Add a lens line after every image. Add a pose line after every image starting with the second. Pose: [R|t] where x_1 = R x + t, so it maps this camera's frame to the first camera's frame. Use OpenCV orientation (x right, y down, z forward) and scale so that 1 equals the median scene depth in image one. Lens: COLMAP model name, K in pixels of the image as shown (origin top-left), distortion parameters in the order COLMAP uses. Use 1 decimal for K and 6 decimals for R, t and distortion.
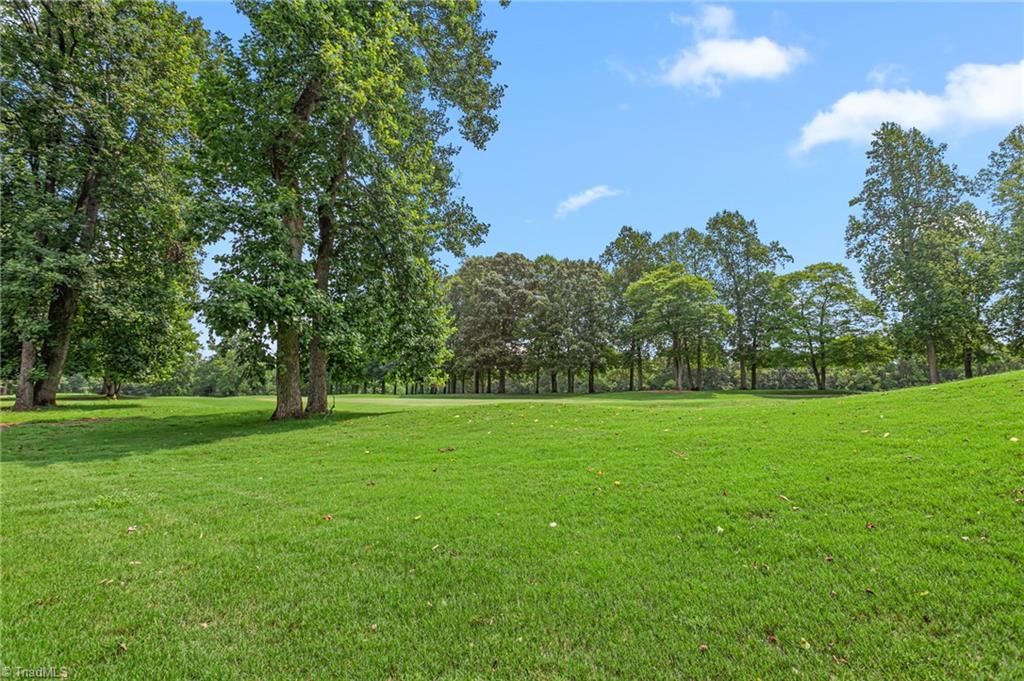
lens RADIAL K [[499.0, 0, 515.5], [0, 499.0, 328.6], [0, 0, 1]] dist [0.012446, -0.000514]
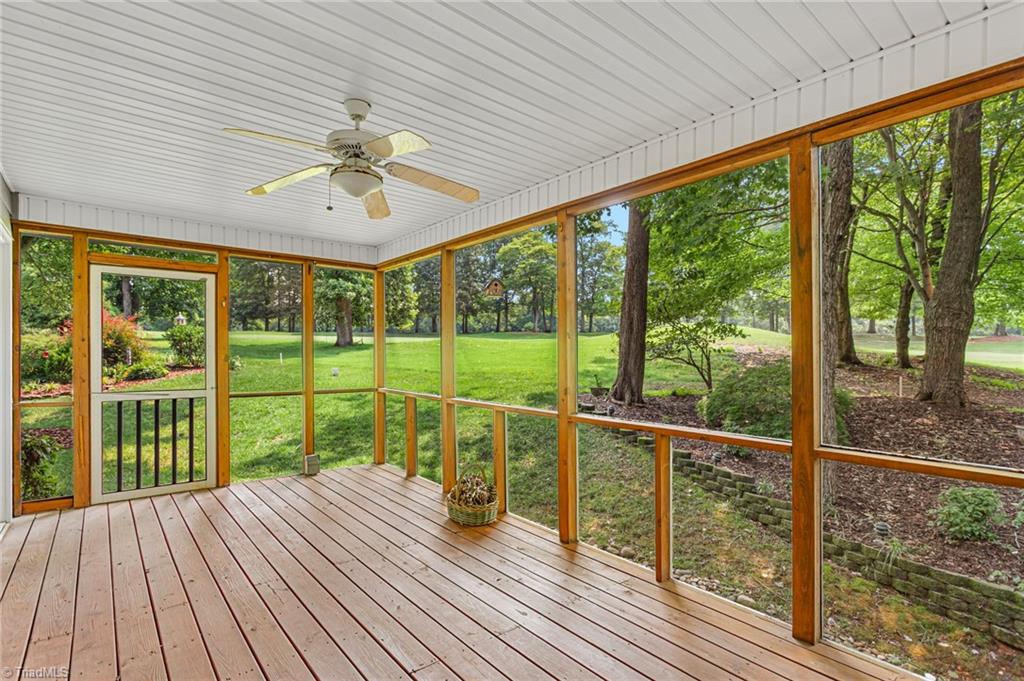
lens RADIAL K [[499.0, 0, 515.5], [0, 499.0, 328.6], [0, 0, 1]] dist [0.012446, -0.000514]
pose [[0.963067, 0.018001, 0.268661, -0.056990], [-0.050328, 0.992213, 0.113931, -0.025379], [-0.264518, -0.123244, 0.956473, -0.183602]]
